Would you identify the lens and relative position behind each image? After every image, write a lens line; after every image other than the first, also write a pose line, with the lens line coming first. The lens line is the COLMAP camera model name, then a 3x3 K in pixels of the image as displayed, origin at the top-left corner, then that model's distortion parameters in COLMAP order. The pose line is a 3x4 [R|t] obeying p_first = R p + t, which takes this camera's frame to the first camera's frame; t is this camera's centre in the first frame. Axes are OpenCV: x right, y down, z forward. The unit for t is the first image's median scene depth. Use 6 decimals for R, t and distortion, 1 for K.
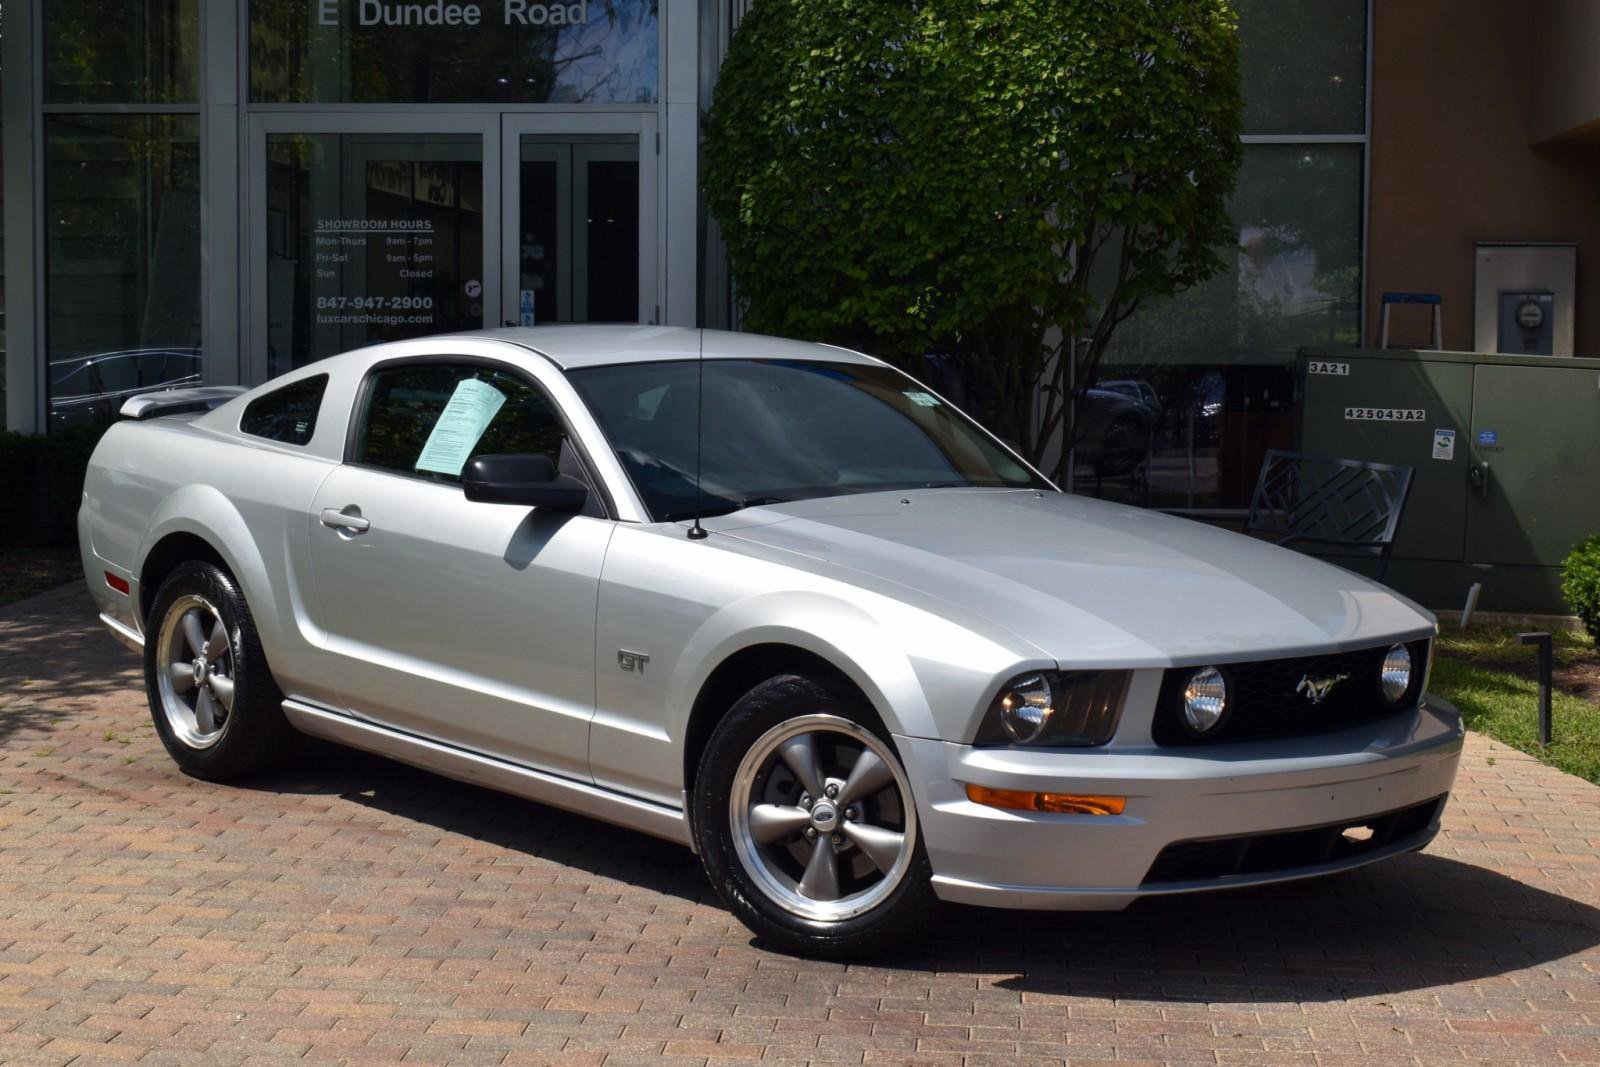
lens RADIAL K [[3032.8, 0, 758.6], [0, 3032.8, 486.9], [0, 0, 1]] dist [-0.012106, 0.235064]
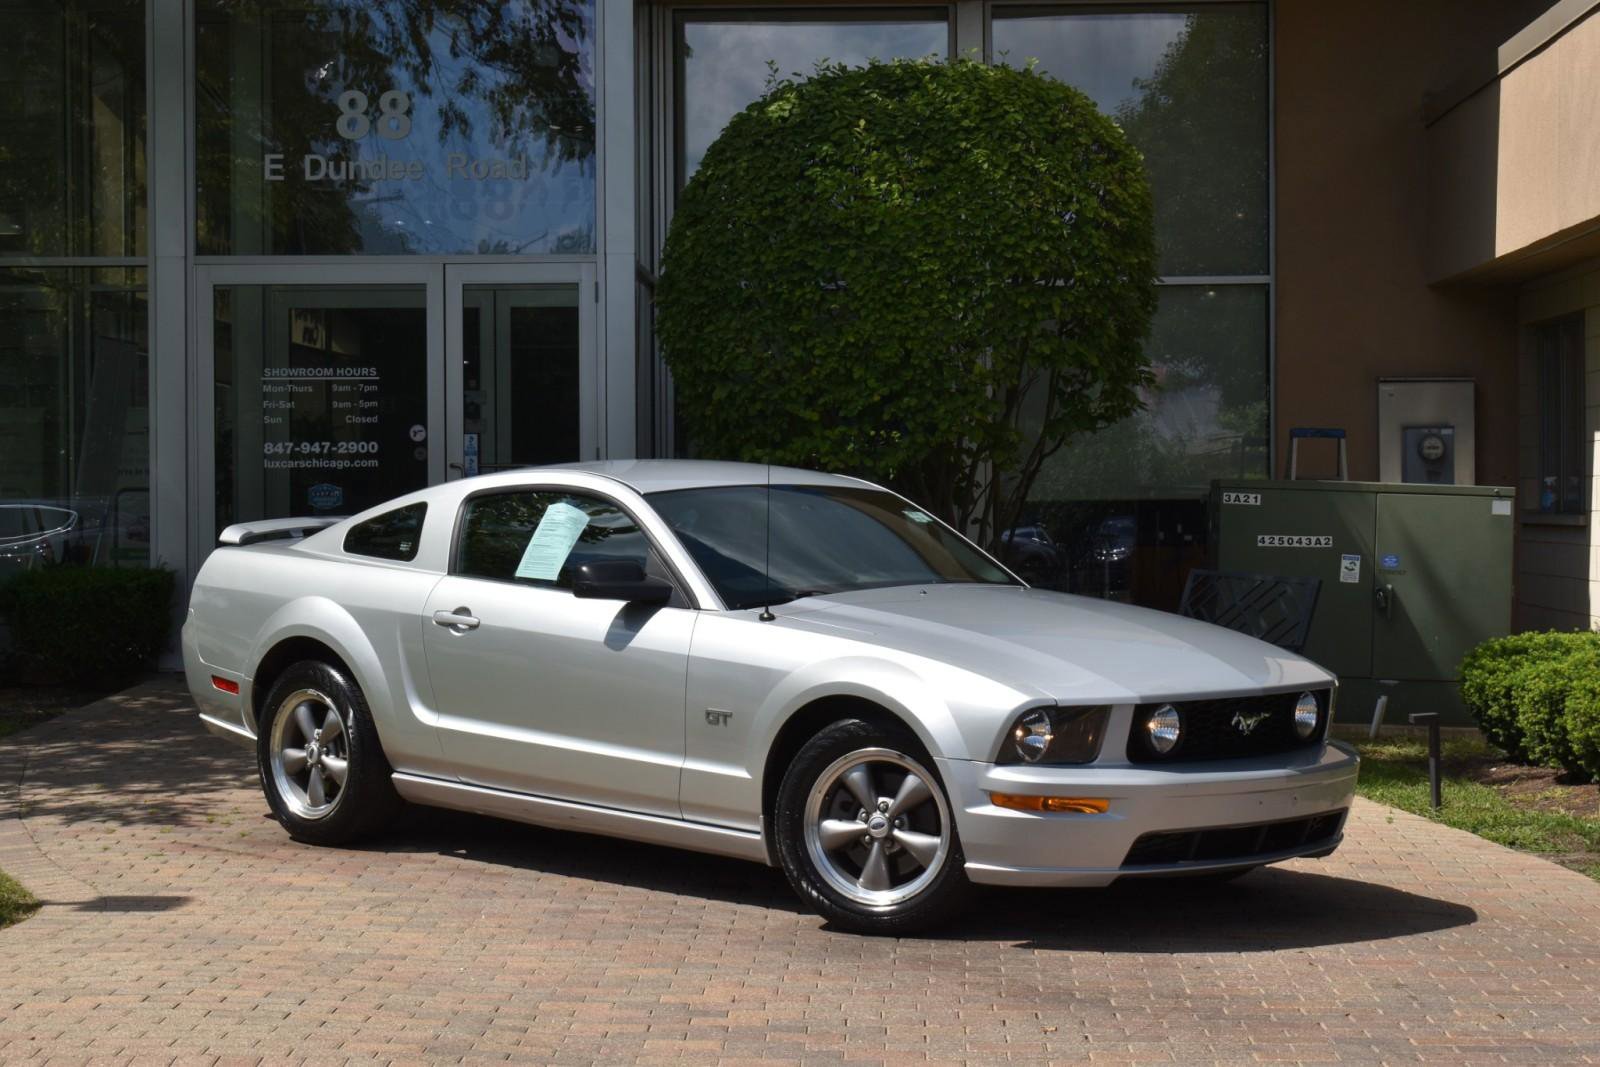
lens RADIAL K [[3778.0, 0, 735.5], [0, 3778.0, 419.9], [0, 0, 1]] dist [0.069669, 0.390178]
pose [[0.998358, -0.010291, 0.056353, -0.070758], [0.014138, 0.997564, -0.068303, 0.023707], [-0.055513, 0.068988, 0.996072, -0.348949]]
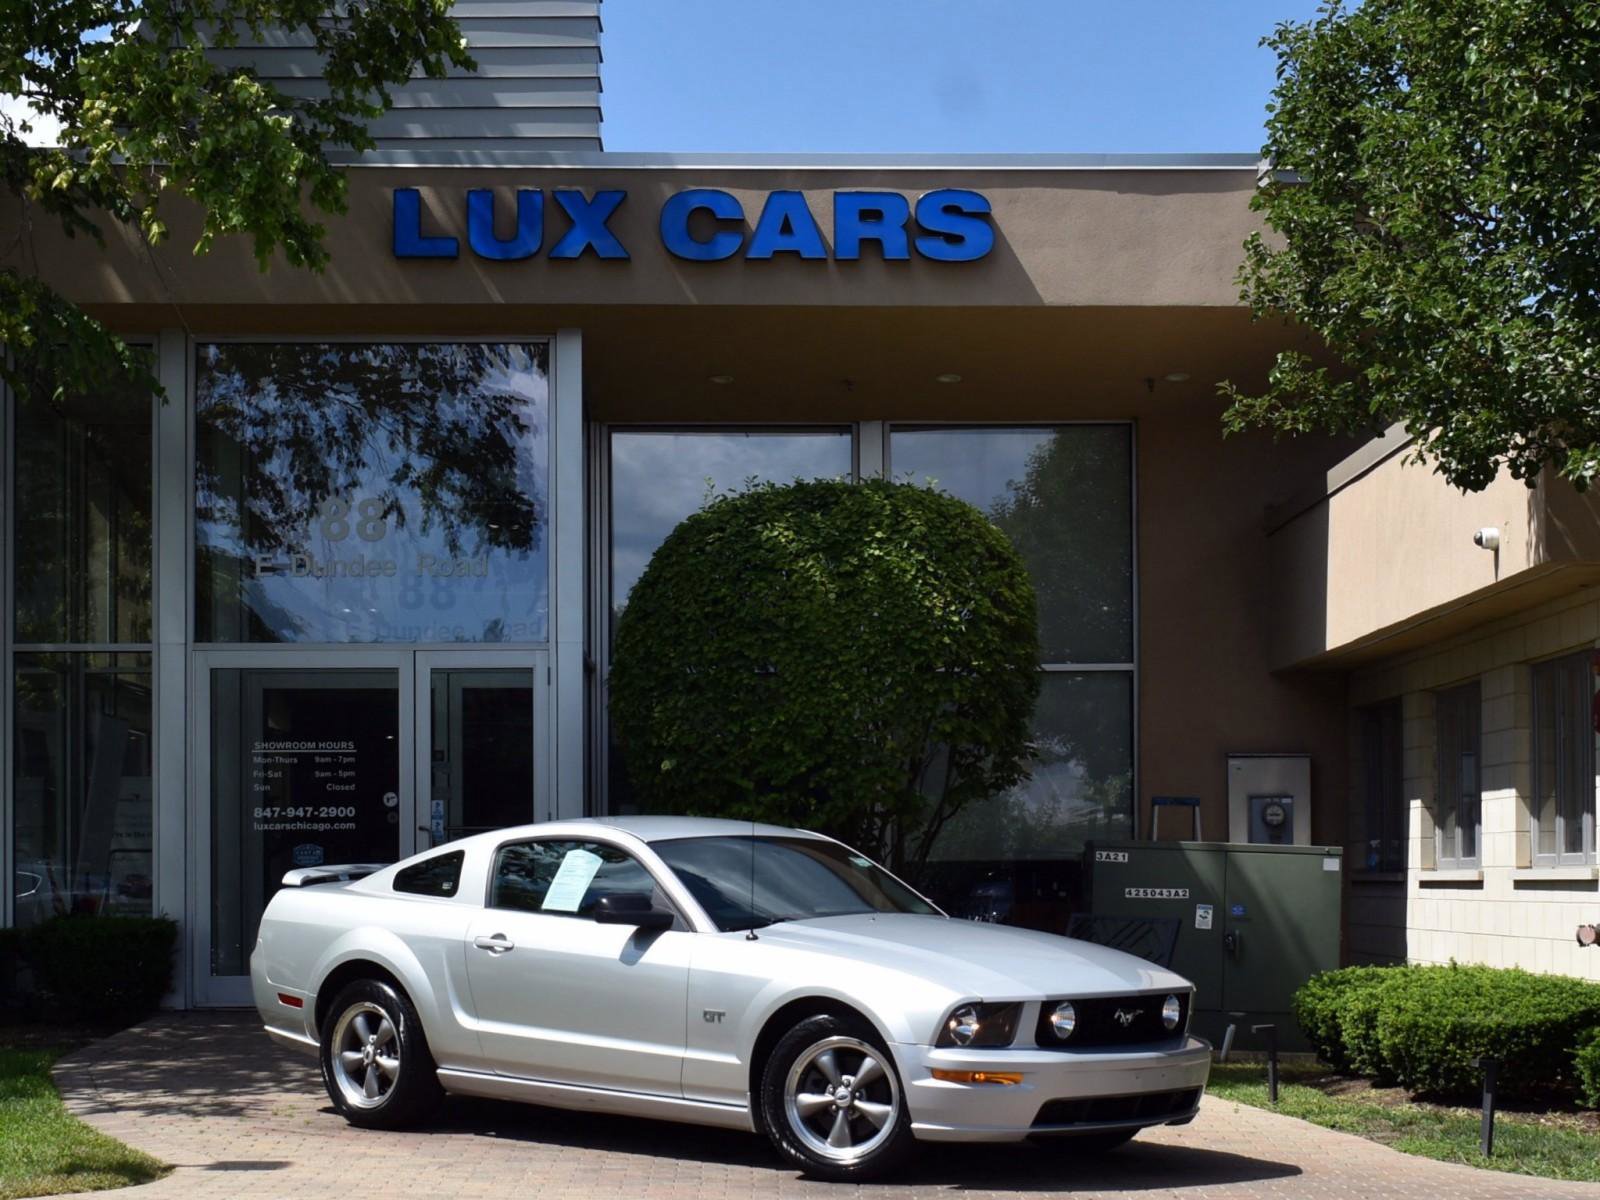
lens RADIAL K [[3996.8, 0, 800.0], [0, 3996.8, 600.0], [0, 0, 1]] dist [-0.016088, 0.019604]
pose [[0.993090, -0.002283, 0.117337, -0.142394], [0.016149, 0.992959, -0.117354, 0.050747], [-0.116243, 0.118438, 0.986134, -0.667181]]
